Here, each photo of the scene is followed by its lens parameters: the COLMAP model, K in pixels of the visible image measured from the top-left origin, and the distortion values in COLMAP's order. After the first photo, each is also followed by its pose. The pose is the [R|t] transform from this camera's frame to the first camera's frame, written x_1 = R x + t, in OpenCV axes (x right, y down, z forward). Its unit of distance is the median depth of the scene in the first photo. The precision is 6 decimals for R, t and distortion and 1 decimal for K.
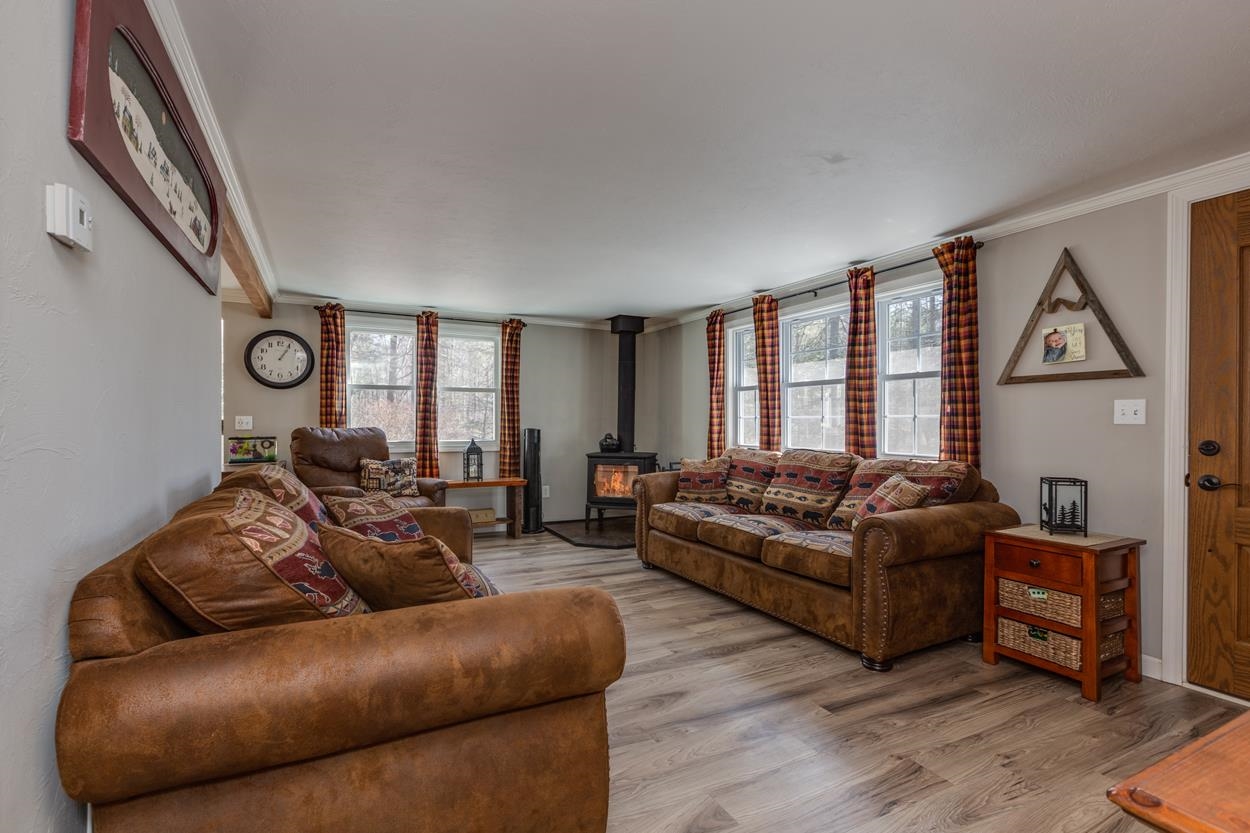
lens RADIAL K [[564.6, 0, 637.8], [0, 564.6, 425.2], [0, 0, 1]] dist [0.003749, -0.000700]
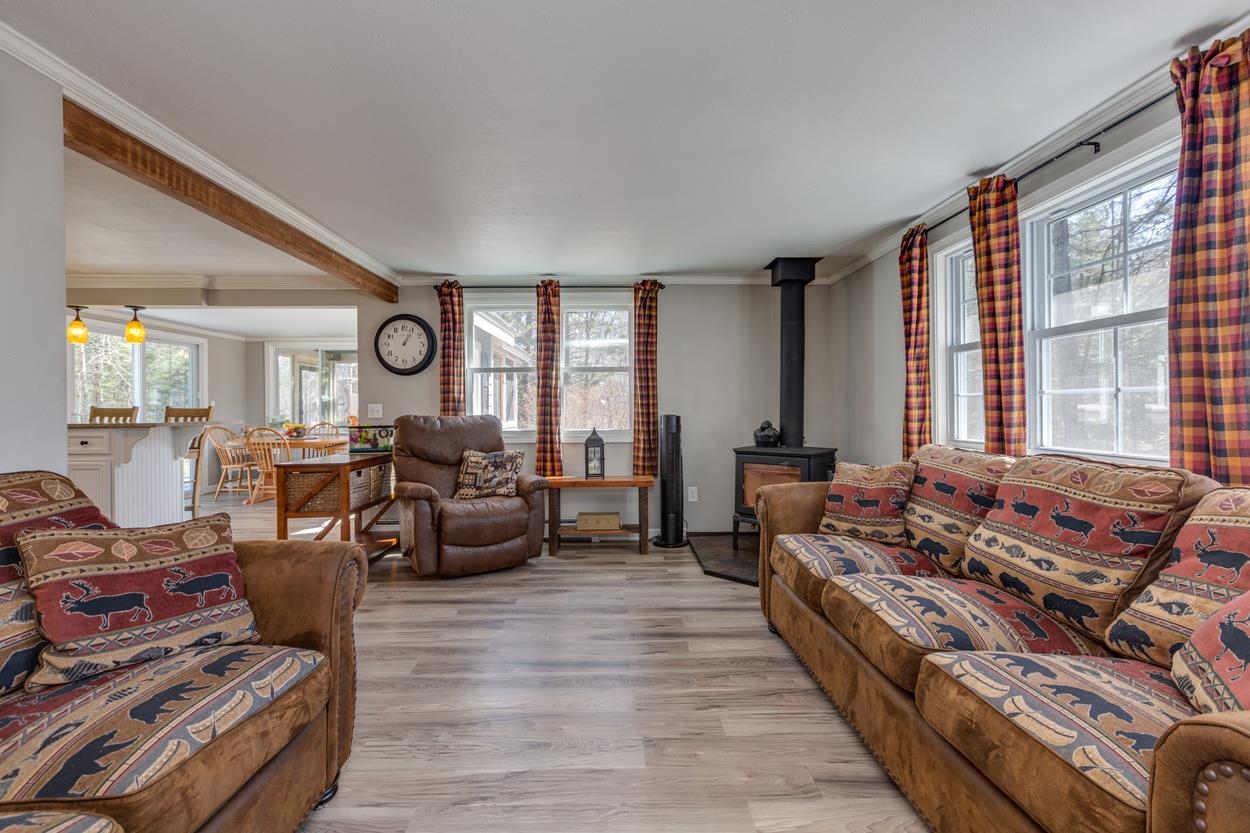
lens RADIAL K [[550.1, 0, 646.3], [0, 550.1, 411.2], [0, 0, 1]] dist [-0.008940, 0.002420]
pose [[0.898410, -0.008641, -0.439072, 0.164061], [0.009244, 0.999957, -0.000765, 0.001446], [0.439060, -0.003372, 0.898451, 0.377396]]
